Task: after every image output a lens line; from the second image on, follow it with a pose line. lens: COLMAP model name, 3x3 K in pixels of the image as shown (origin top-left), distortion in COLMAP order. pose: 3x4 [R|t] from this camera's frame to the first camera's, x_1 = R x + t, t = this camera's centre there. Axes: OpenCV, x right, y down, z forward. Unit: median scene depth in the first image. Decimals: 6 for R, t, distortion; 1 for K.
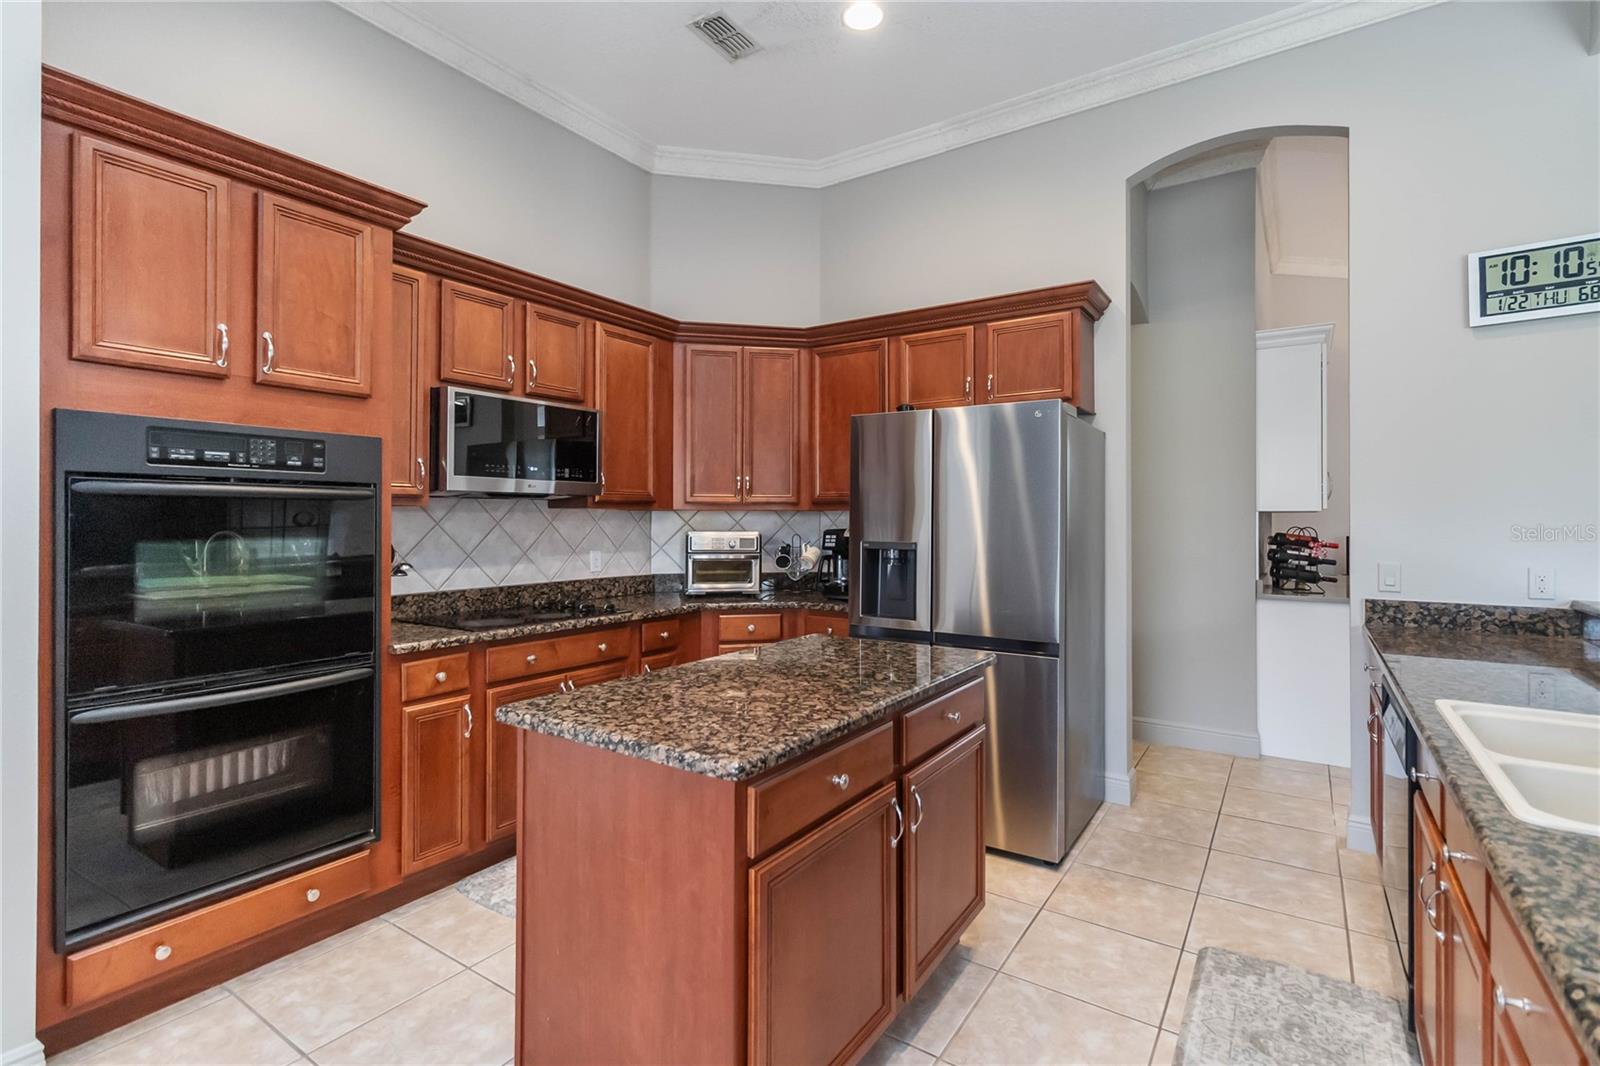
lens RADIAL K [[746.1, 0, 798.8], [0, 746.1, 521.1], [0, 0, 1]] dist [0.004364, 0.000102]
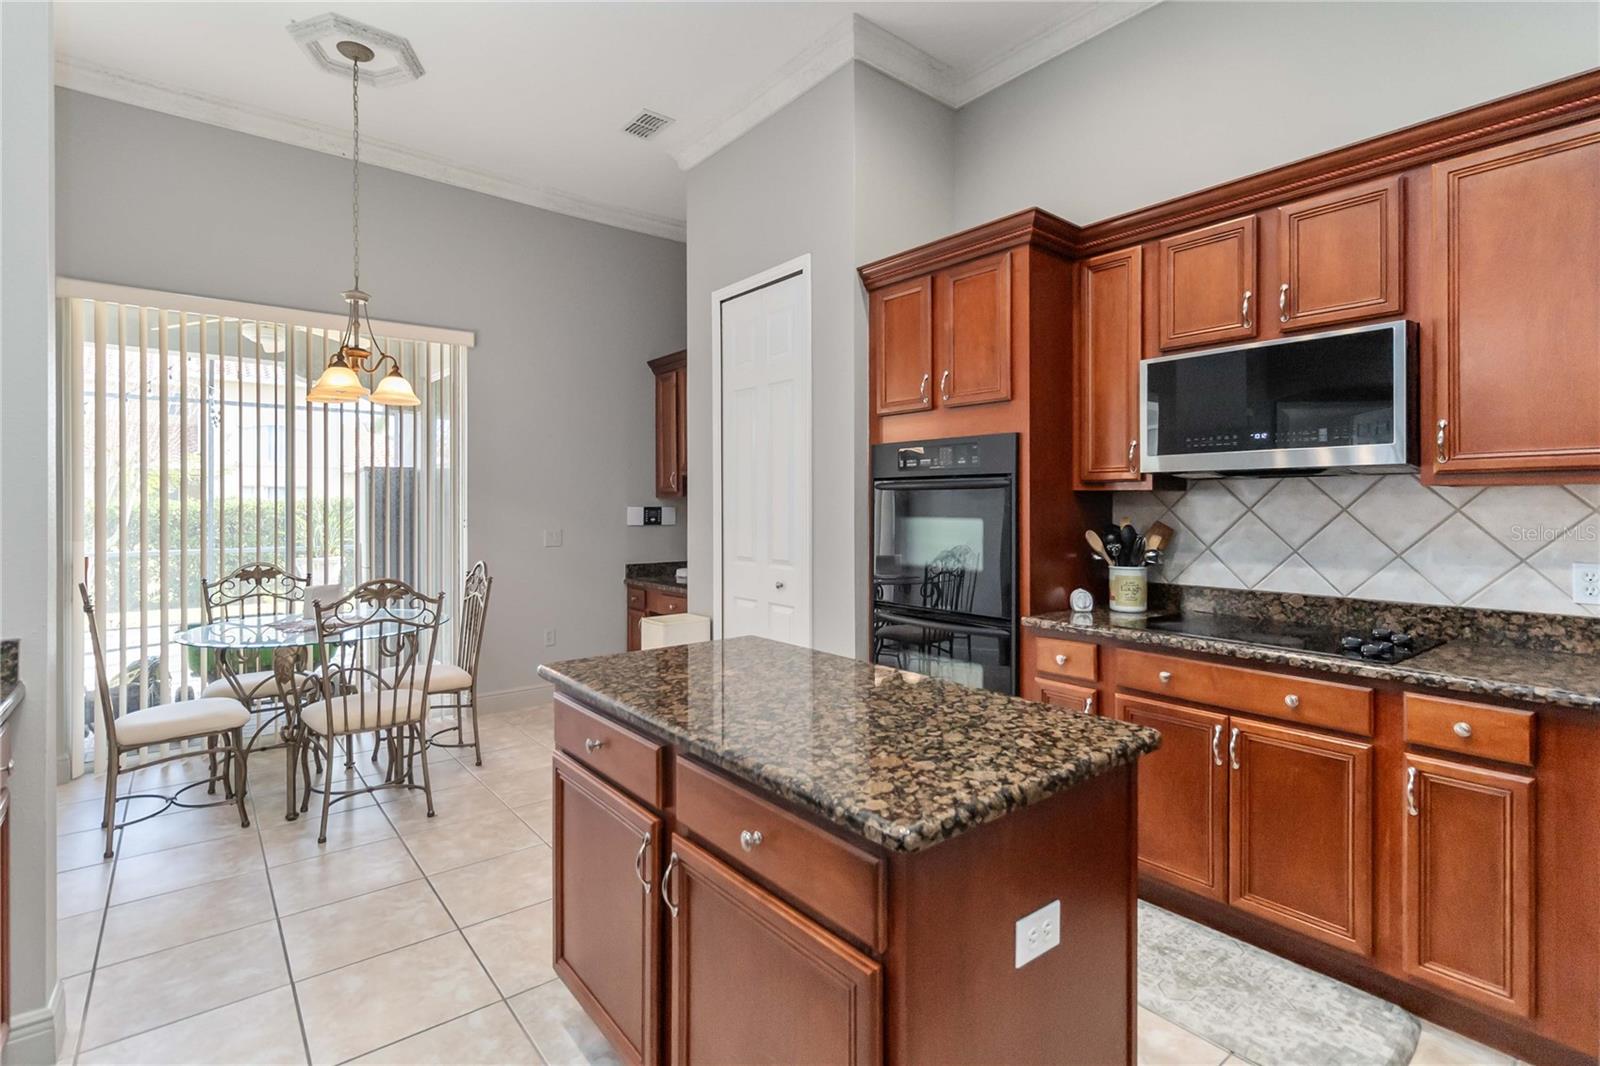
lens RADIAL K [[746.1, 0, 807.4], [0, 746.1, 502.9], [0, 0, 1]] dist [0.004364, 0.000102]
pose [[-0.294955, -0.002471, -0.955508, 0.440283], [-0.002071, 0.999996, -0.001947, -0.001292], [0.955509, 0.001404, -0.294959, 0.719181]]
